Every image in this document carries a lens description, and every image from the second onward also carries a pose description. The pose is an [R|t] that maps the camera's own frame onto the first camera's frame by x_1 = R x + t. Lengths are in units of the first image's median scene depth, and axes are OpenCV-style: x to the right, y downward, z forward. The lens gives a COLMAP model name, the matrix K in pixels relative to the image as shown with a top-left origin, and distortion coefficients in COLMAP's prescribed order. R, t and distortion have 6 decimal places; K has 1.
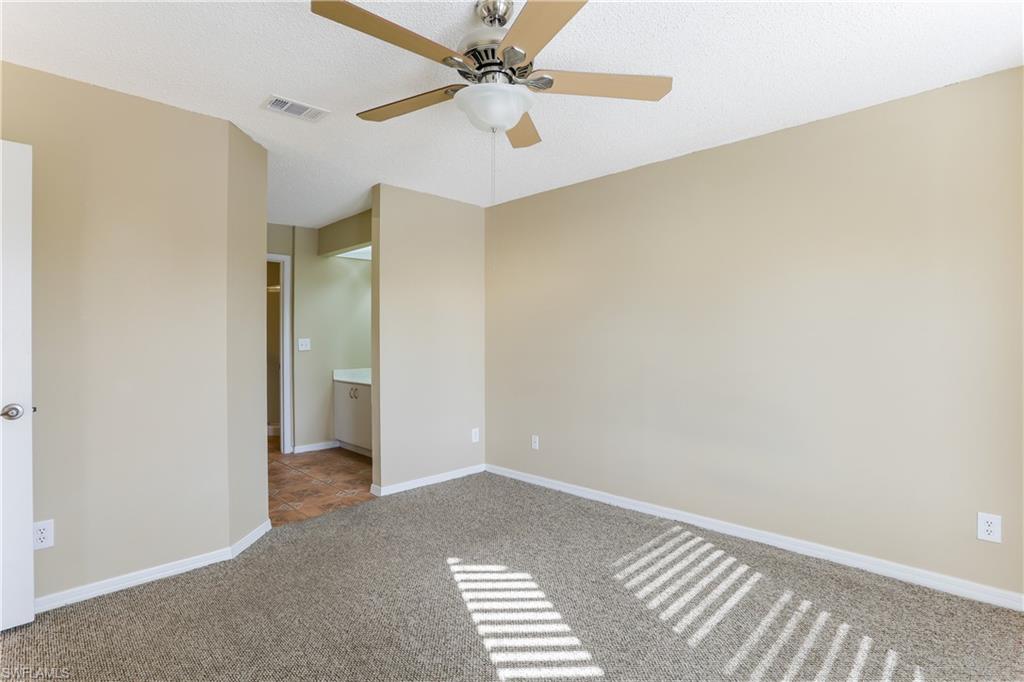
lens RADIAL K [[497.1, 0, 512.0], [0, 497.1, 341.0], [0, 0, 1]] dist [-0.065378, 0.024108]
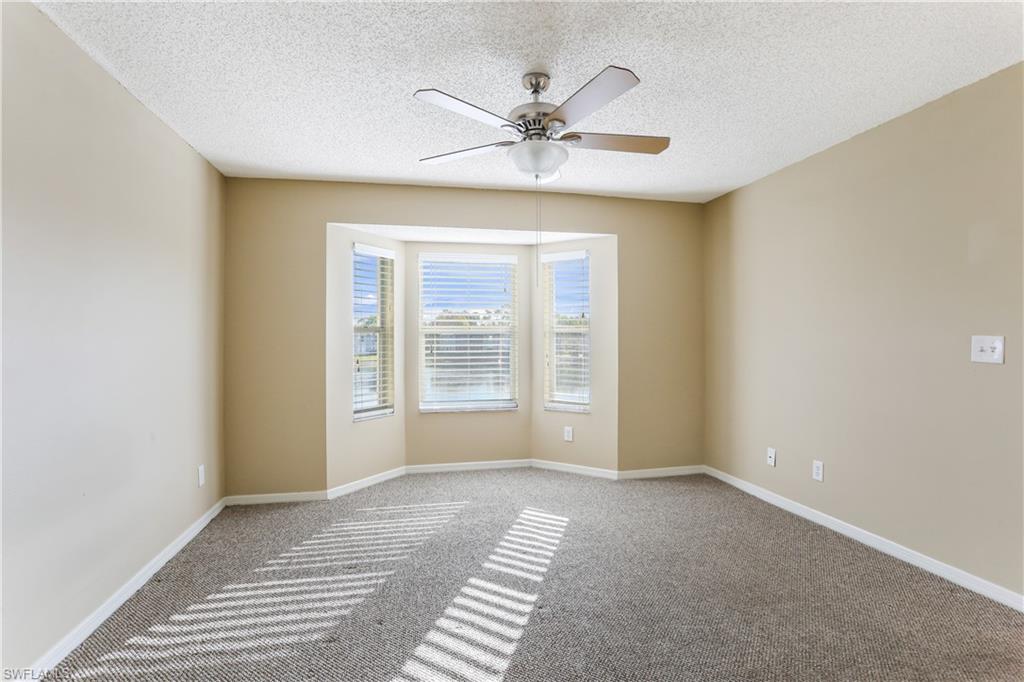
lens RADIAL K [[493.3, 0, 512.0], [0, 493.3, 341.0], [0, 0, 1]] dist [-0.057791, 0.024800]
pose [[-0.838478, 0.005160, 0.544911, -0.534590], [0.008396, 0.999959, 0.003450, -0.002381], [-0.544871, 0.007468, -0.838487, 1.652349]]
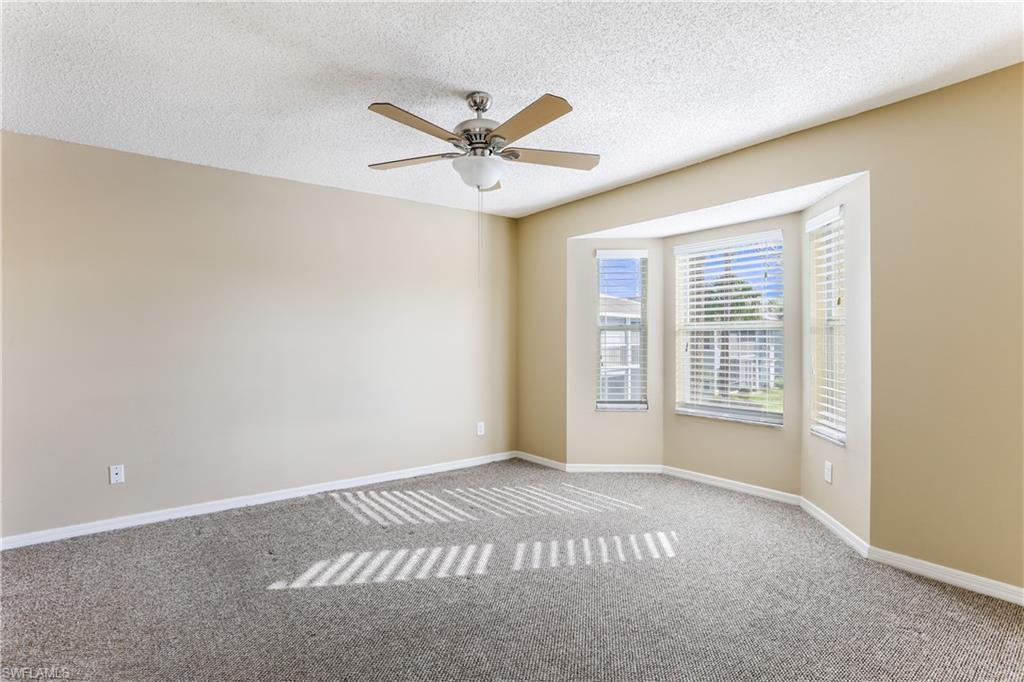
lens RADIAL K [[497.1, 0, 512.0], [0, 497.1, 341.0], [0, 0, 1]] dist [-0.065378, 0.024108]
pose [[0.137428, 0.001382, 0.990511, -1.122820], [0.007536, 0.999969, -0.002441, 0.010032], [-0.990483, 0.007800, 0.137413, 0.547799]]
